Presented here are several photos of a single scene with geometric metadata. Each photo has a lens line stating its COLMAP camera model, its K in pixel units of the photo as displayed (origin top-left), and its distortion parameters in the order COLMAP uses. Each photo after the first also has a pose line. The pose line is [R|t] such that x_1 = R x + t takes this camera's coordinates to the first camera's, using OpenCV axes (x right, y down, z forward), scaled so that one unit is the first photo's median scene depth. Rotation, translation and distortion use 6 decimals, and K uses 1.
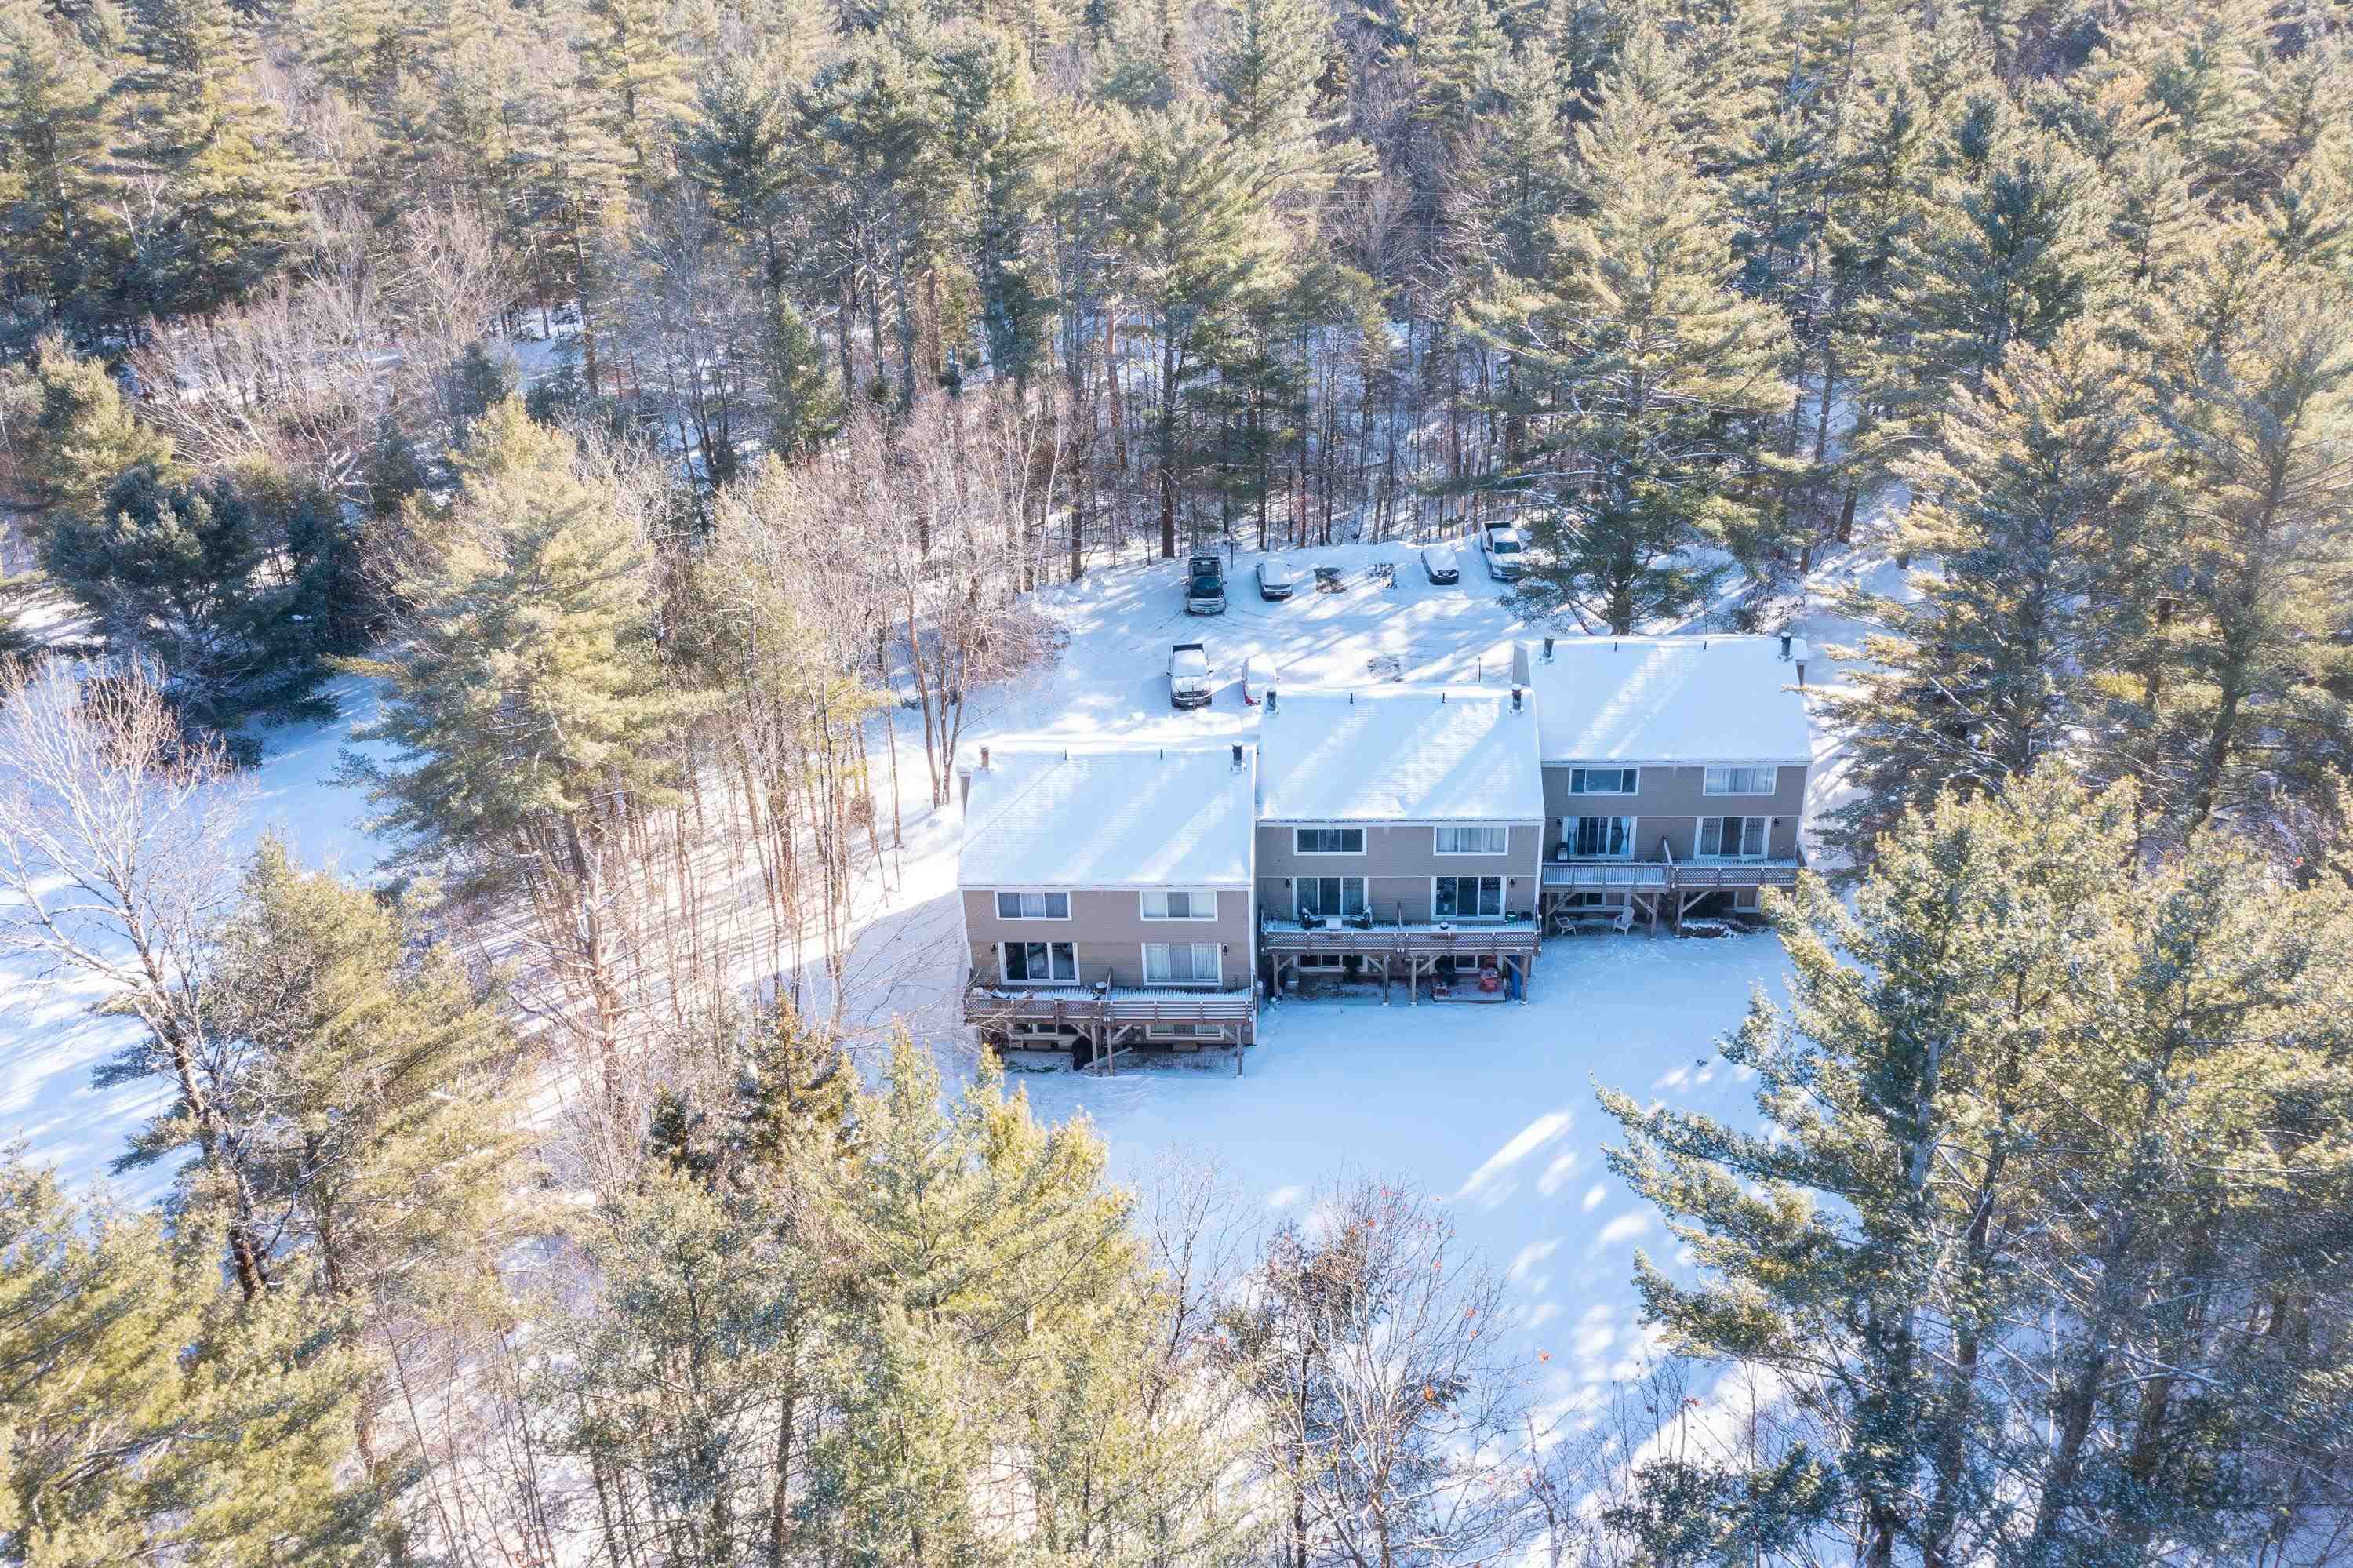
lens RADIAL K [[1980.9, 0, 1176.5], [0, 1980.9, 784.0], [0, 0, 1]] dist [-0.013954, 0.009515]
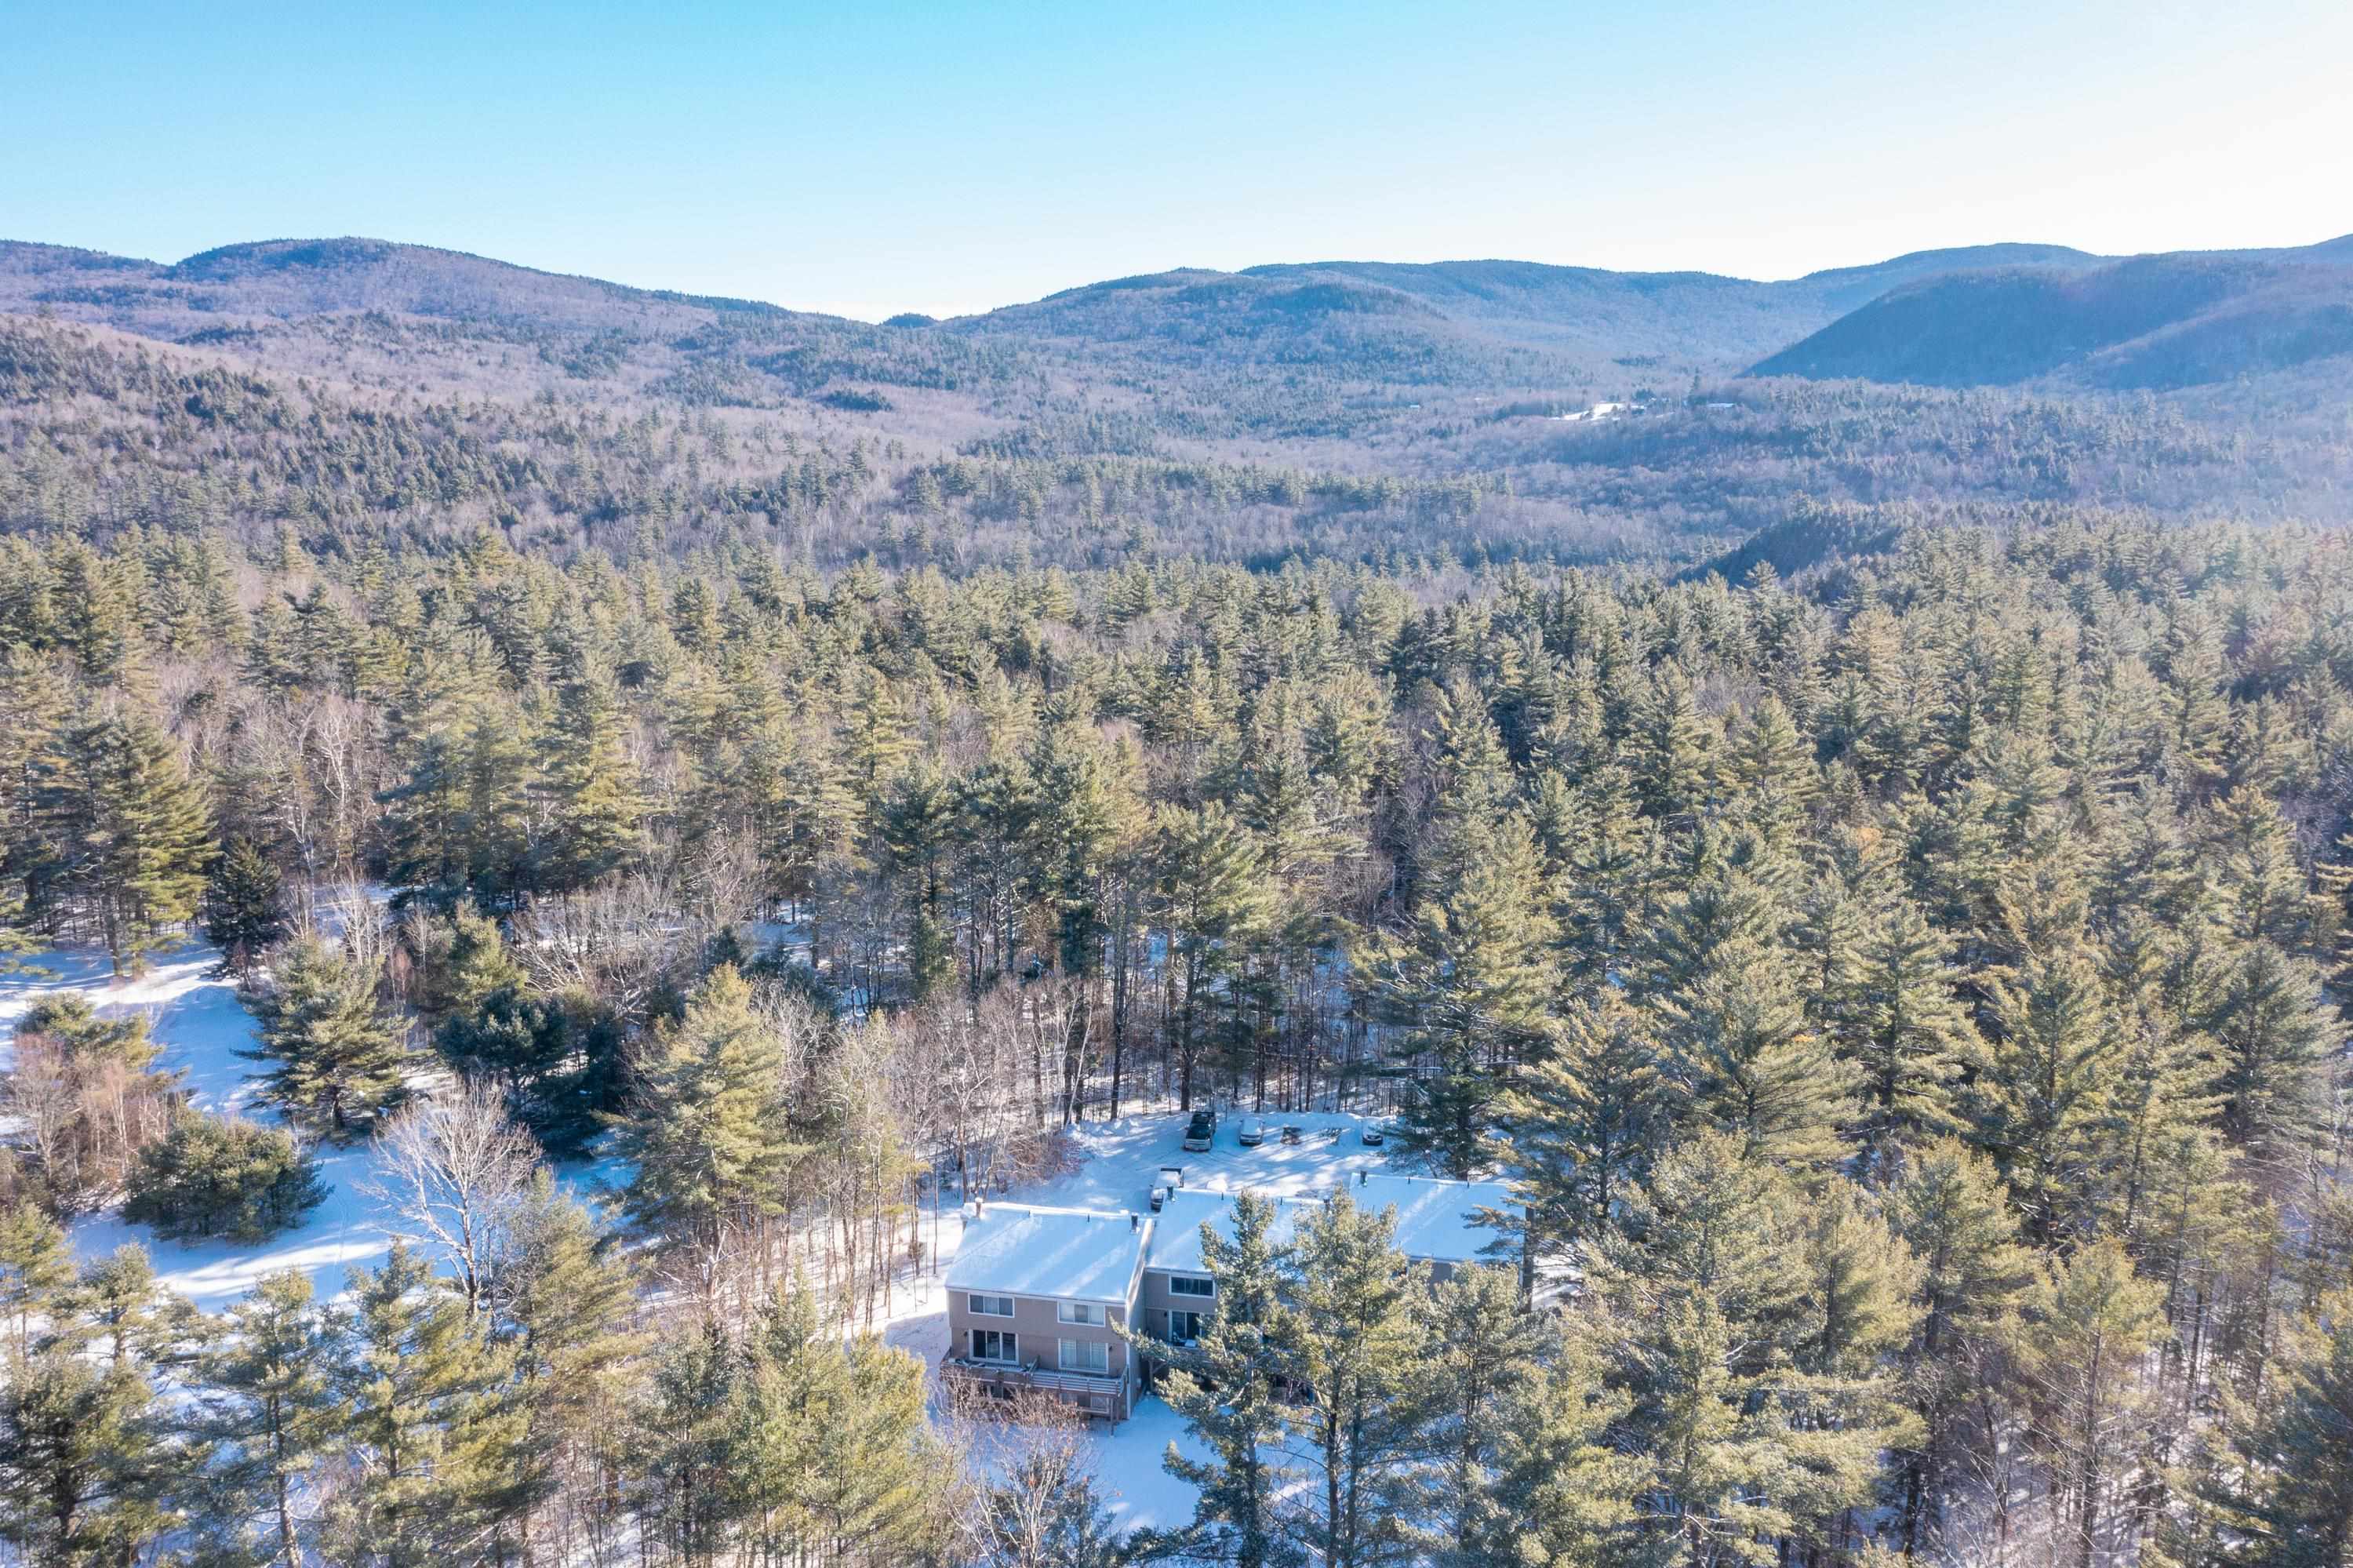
lens RADIAL K [[1876.5, 0, 1185.3], [0, 1876.5, 792.8], [0, 0, 1]] dist [-0.014233, 0.010996]
pose [[0.989478, 0.063142, -0.130180, 0.175847], [-0.099119, 0.951271, -0.291992, 0.066418], [0.105400, 0.301823, 0.947520, -0.364340]]
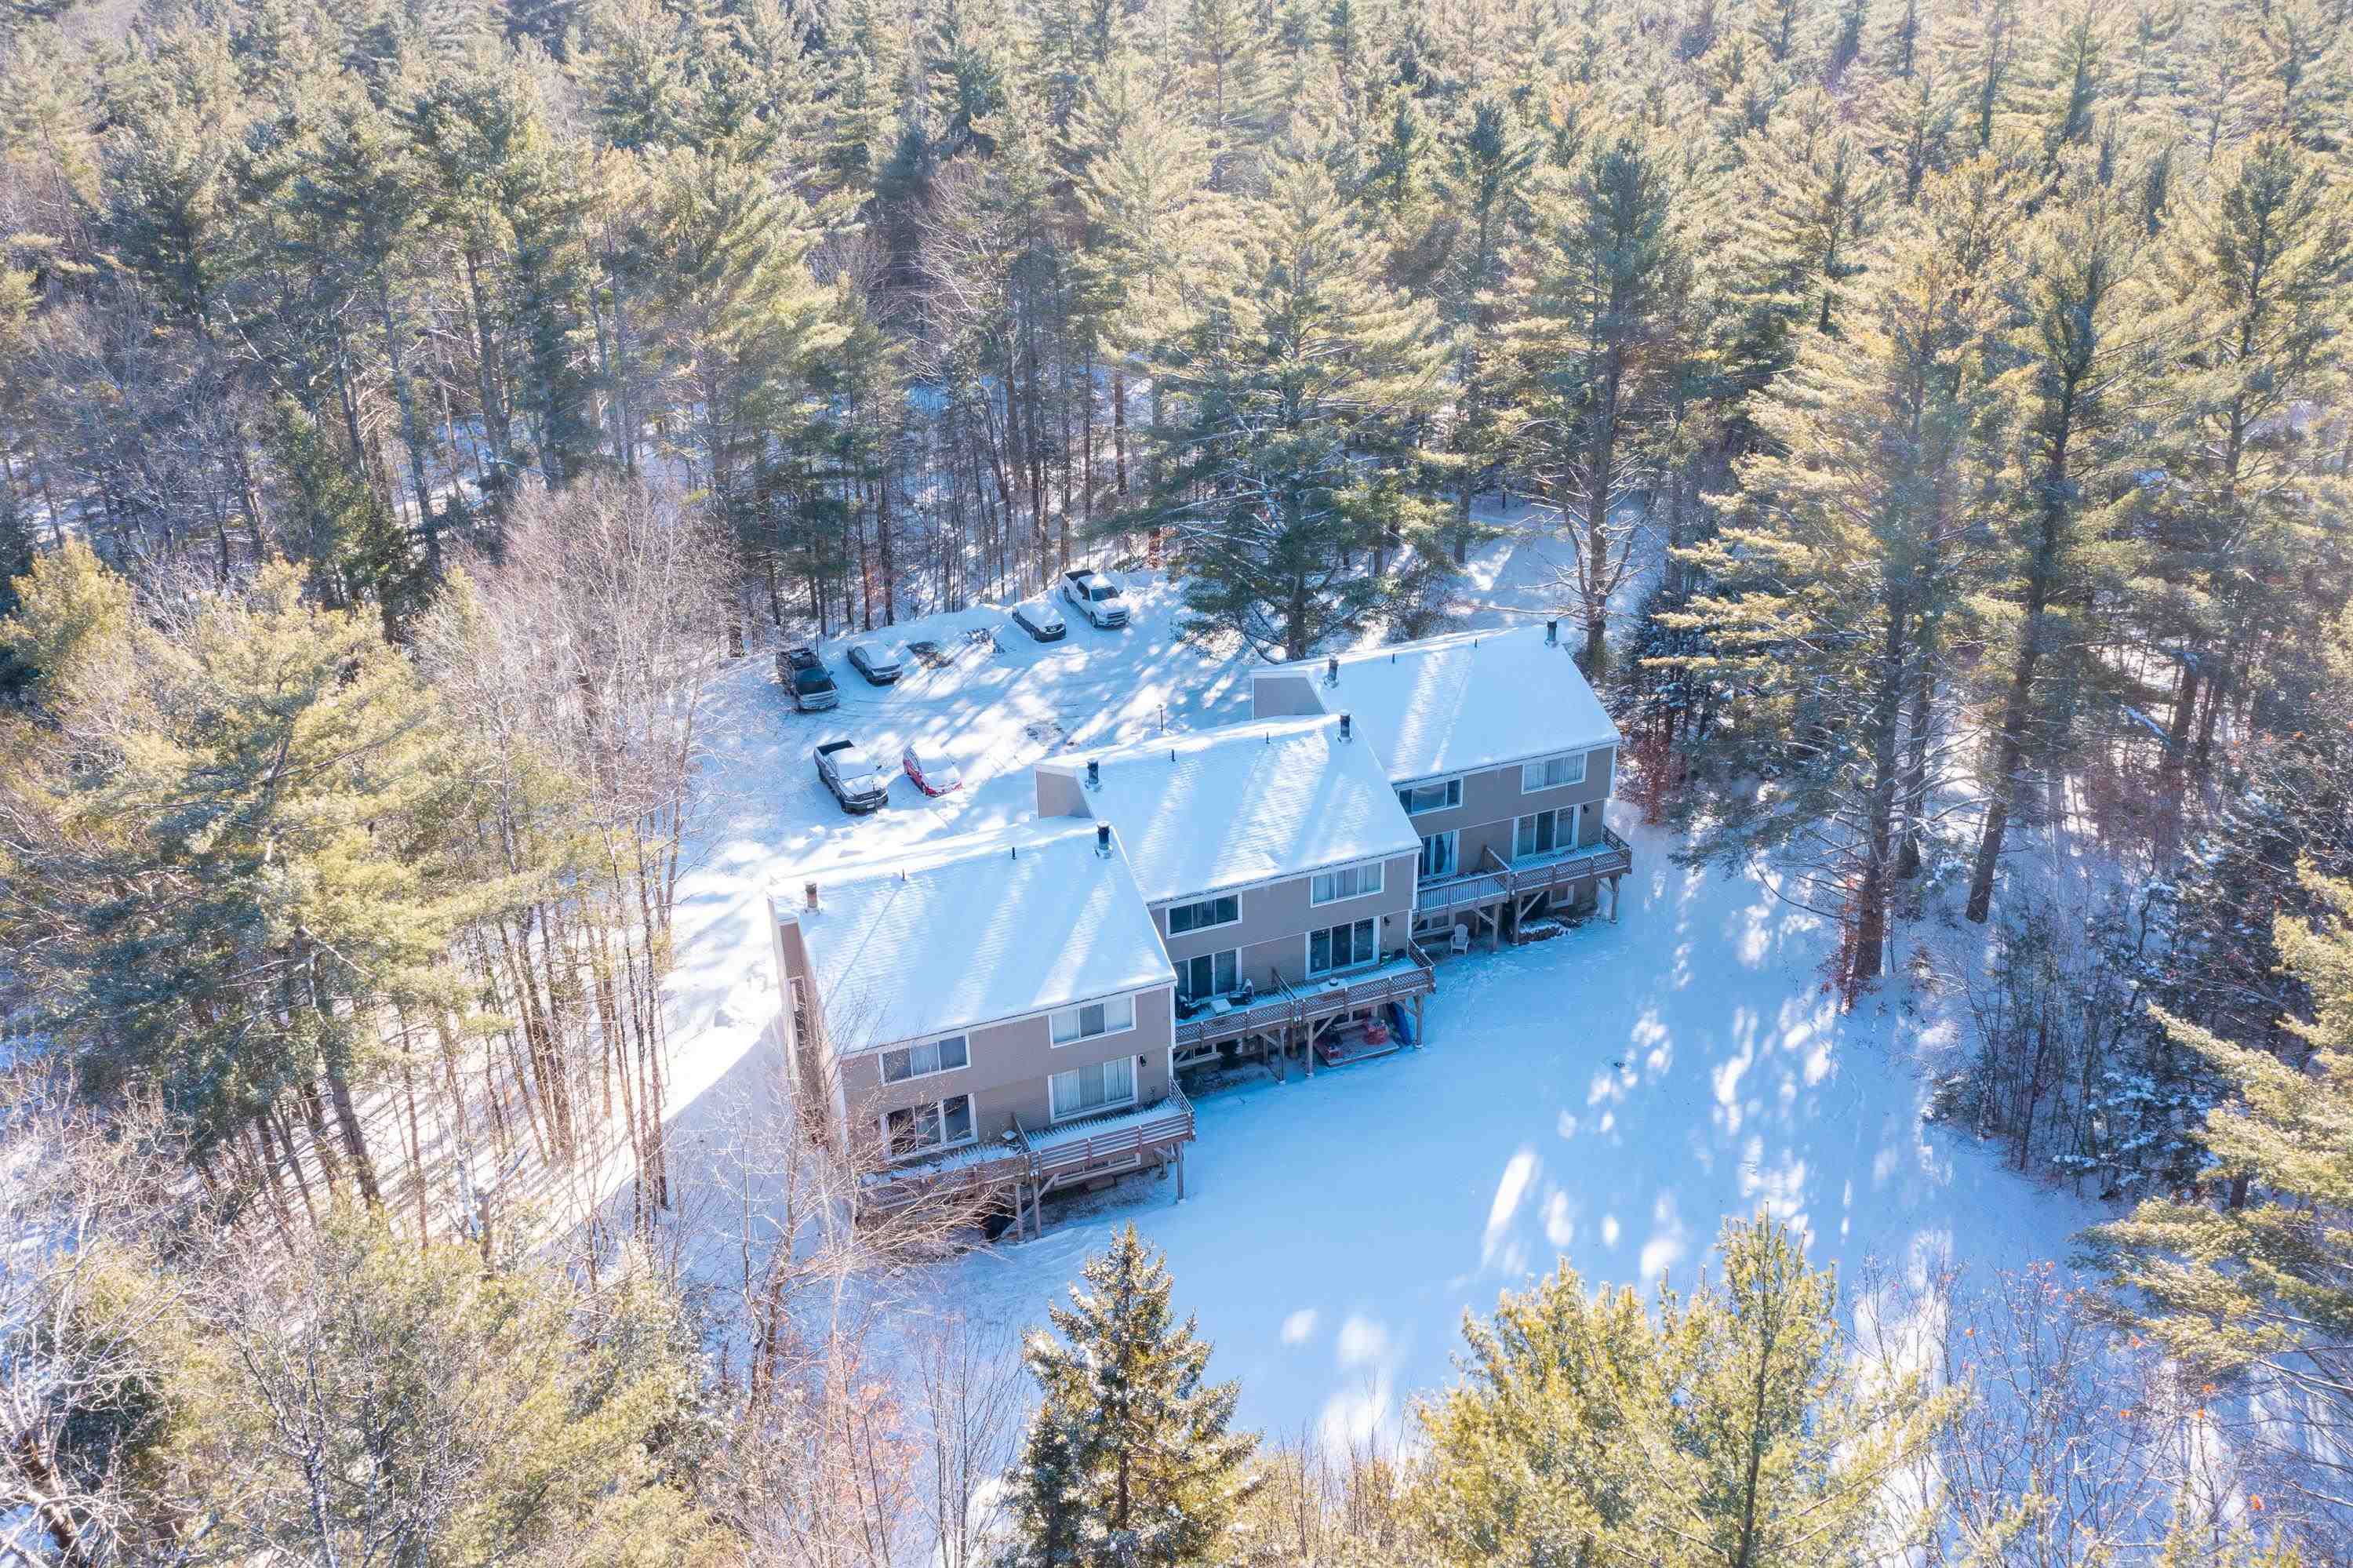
lens RADIAL K [[1916.1, 0, 1176.5], [0, 1916.1, 784.0], [0, 0, 1]] dist [-0.007070, 0.006761]
pose [[0.913321, -0.170475, 0.369842, -0.175591], [0.185780, 0.982574, -0.005875, -0.018973], [-0.362395, 0.074075, 0.929076, 0.148376]]
